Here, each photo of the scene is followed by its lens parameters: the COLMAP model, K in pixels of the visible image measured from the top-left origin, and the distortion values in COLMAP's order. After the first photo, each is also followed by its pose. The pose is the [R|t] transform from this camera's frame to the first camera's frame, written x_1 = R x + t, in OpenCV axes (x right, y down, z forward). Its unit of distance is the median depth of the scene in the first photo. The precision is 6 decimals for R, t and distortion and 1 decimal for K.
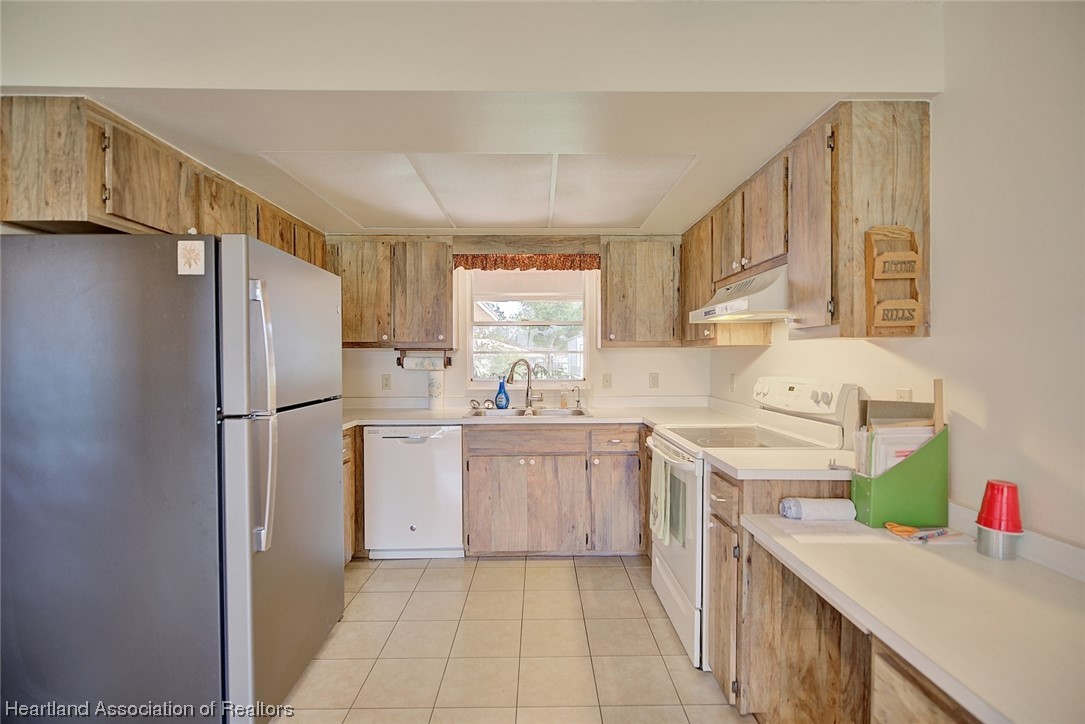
lens RADIAL K [[494.9, 0, 543.1], [0, 494.9, 362.9], [0, 0, 1]] dist [-0.001693, -0.001516]
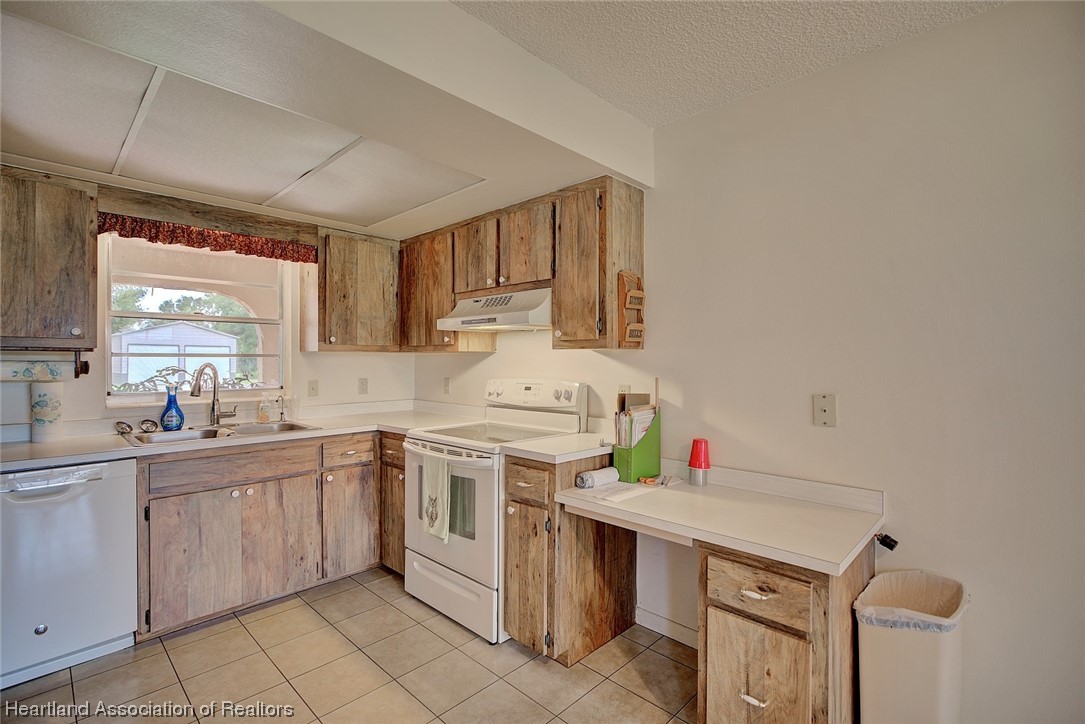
lens RADIAL K [[494.9, 0, 544.4], [0, 494.9, 363.4], [0, 0, 1]] dist [-0.001693, -0.001516]
pose [[0.701410, -0.000056, 0.712758, -0.261995], [0.004862, 0.999977, -0.004706, -0.002689], [-0.712741, 0.006766, 0.701394, 0.091620]]
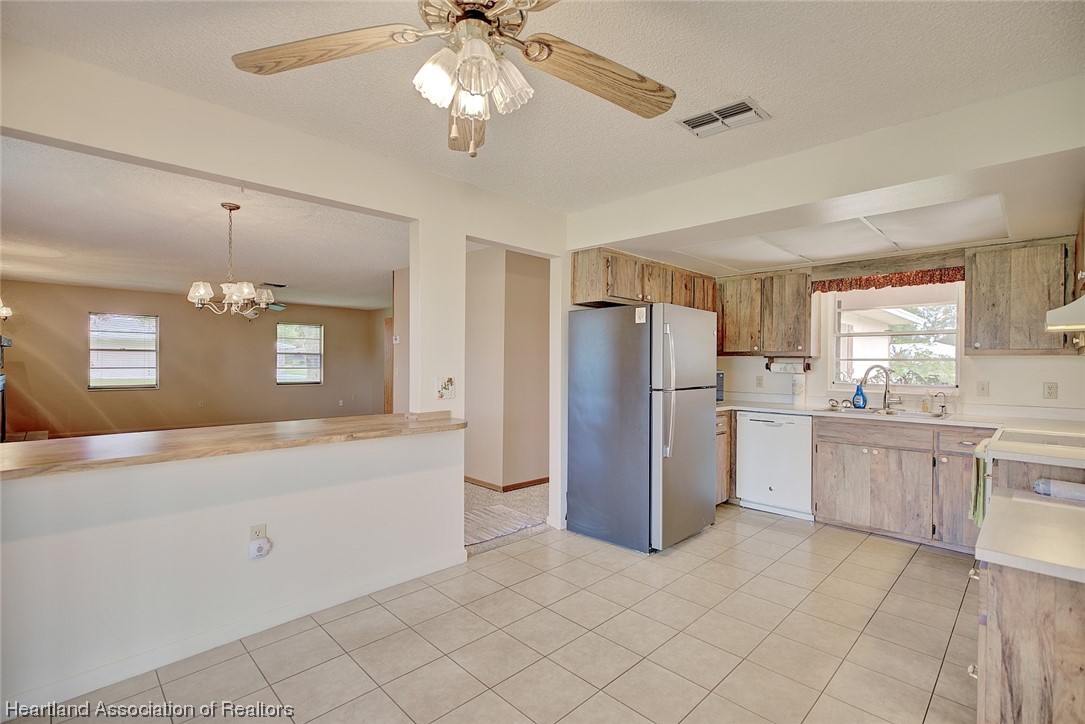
lens RADIAL K [[494.9, 0, 544.9], [0, 494.9, 364.1], [0, 0, 1]] dist [-0.001693, -0.001516]
pose [[0.701923, 0.010732, -0.712172, 0.266047], [-0.018852, 0.999816, -0.003515, 0.008486], [0.712003, 0.015893, 0.701996, -0.403113]]
